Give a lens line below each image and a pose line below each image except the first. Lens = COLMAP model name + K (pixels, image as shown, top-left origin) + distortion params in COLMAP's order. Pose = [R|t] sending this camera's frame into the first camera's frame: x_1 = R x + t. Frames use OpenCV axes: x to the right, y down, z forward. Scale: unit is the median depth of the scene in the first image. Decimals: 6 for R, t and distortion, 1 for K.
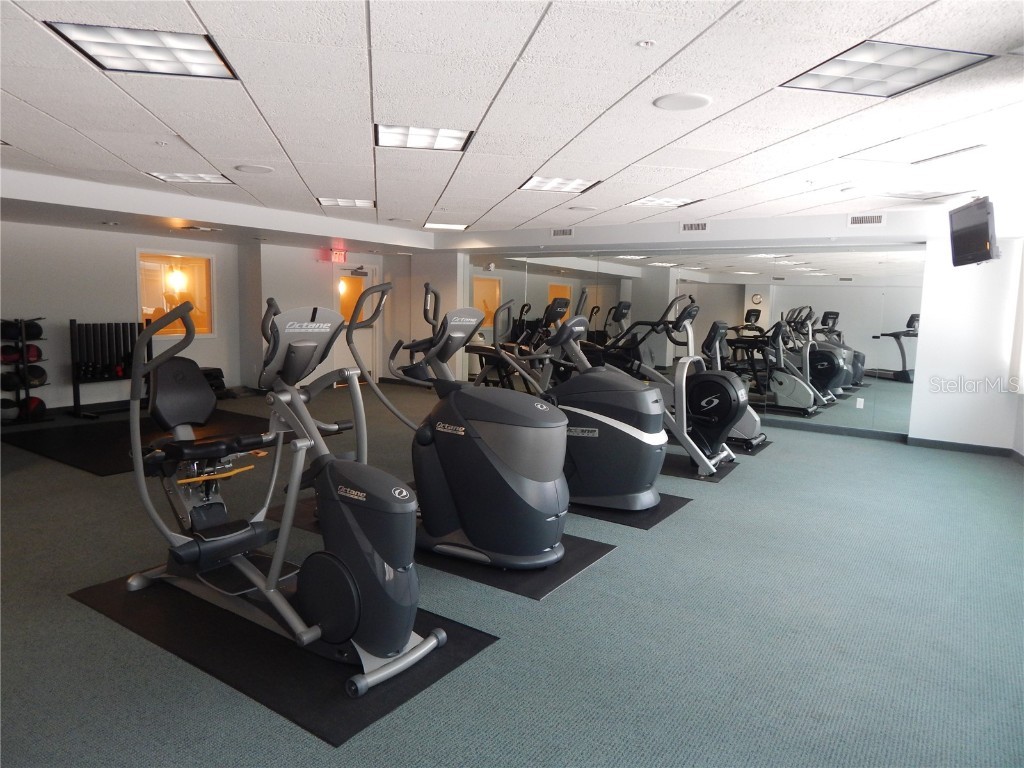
lens RADIAL K [[676.3, 0, 511.8], [0, 676.3, 384.7], [0, 0, 1]] dist [-0.001793, -0.004159]
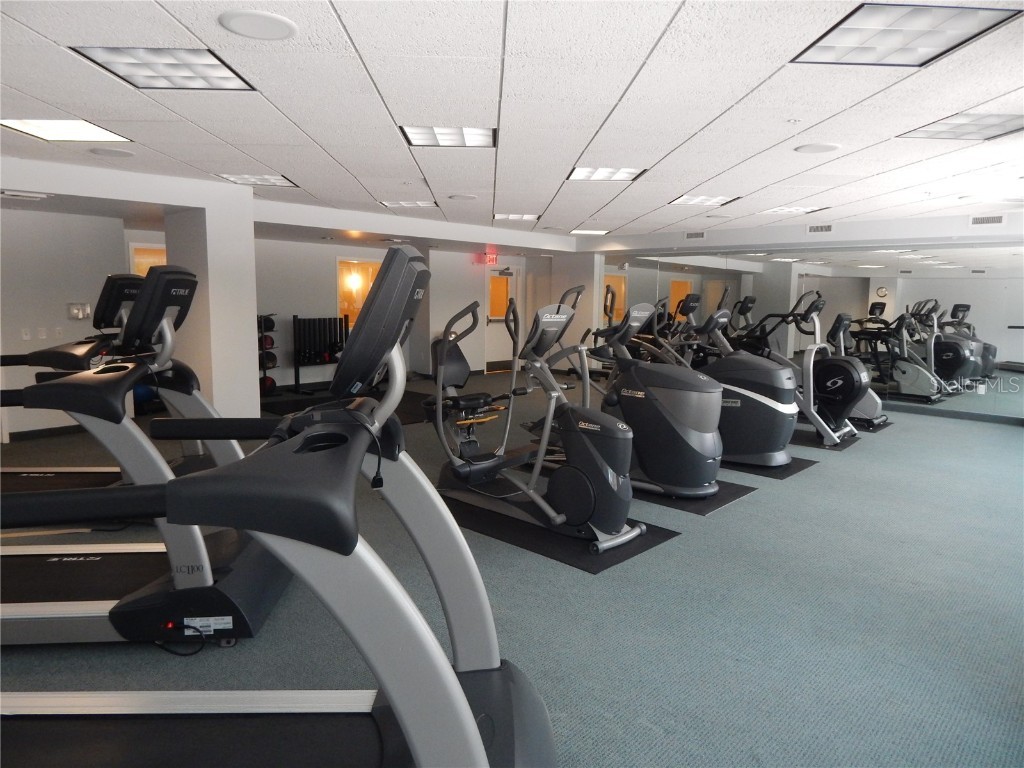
lens RADIAL K [[676.3, 0, 513.9], [0, 676.3, 381.4], [0, 0, 1]] dist [-0.001793, -0.004159]
pose [[0.988368, 0.009469, -0.151784, -0.072808], [-0.009189, 0.999955, 0.002549, 0.024011], [0.151801, -0.001124, 0.988410, -0.222490]]
